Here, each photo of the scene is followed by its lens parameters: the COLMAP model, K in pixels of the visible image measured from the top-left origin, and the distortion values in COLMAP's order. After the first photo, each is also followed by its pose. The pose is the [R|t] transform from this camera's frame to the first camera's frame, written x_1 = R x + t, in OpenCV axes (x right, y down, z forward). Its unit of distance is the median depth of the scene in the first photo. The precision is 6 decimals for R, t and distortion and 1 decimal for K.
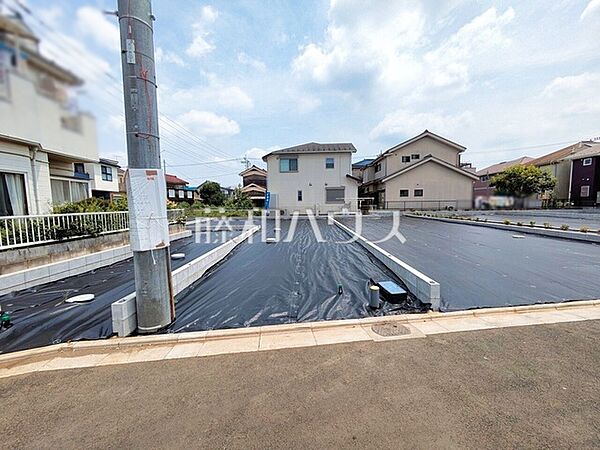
lens RADIAL K [[238.2, 0, 300.0], [0, 238.2, 225.0], [0, 0, 1]] dist [0.001305, 0.000712]
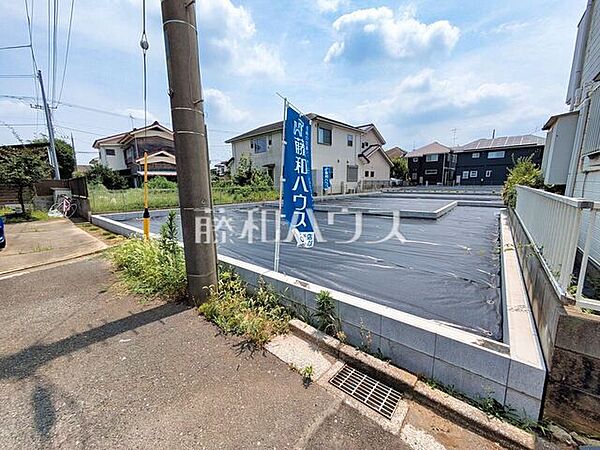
lens RADIAL K [[238.2, 0, 300.0], [0, 238.2, 225.0], [0, 0, 1]] dist [0.001305, 0.000712]
pose [[0.658641, -0.124450, 0.742095, -0.735514], [0.067249, 0.992017, 0.106676, -0.027571], [-0.749446, -0.020356, 0.661752, 0.450270]]
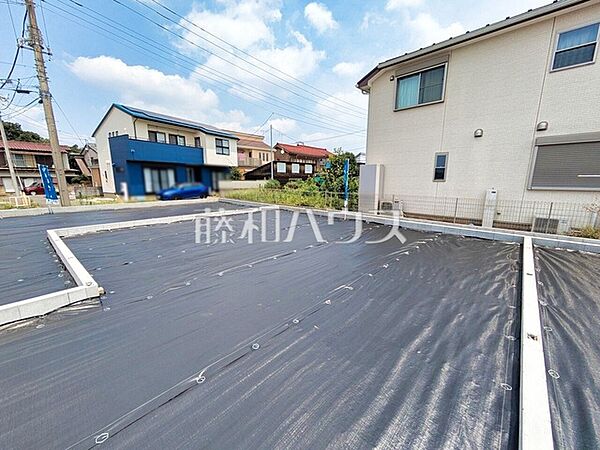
lens RADIAL K [[240.0, 0, 300.0], [0, 240.0, 225.0], [0, 0, 1]] dist [0.005603, -0.000090]
pose [[0.744592, 0.141939, -0.652255, 0.091805], [-0.076259, 0.988822, 0.128126, -0.059615], [0.663150, -0.045662, 0.747092, 0.518541]]
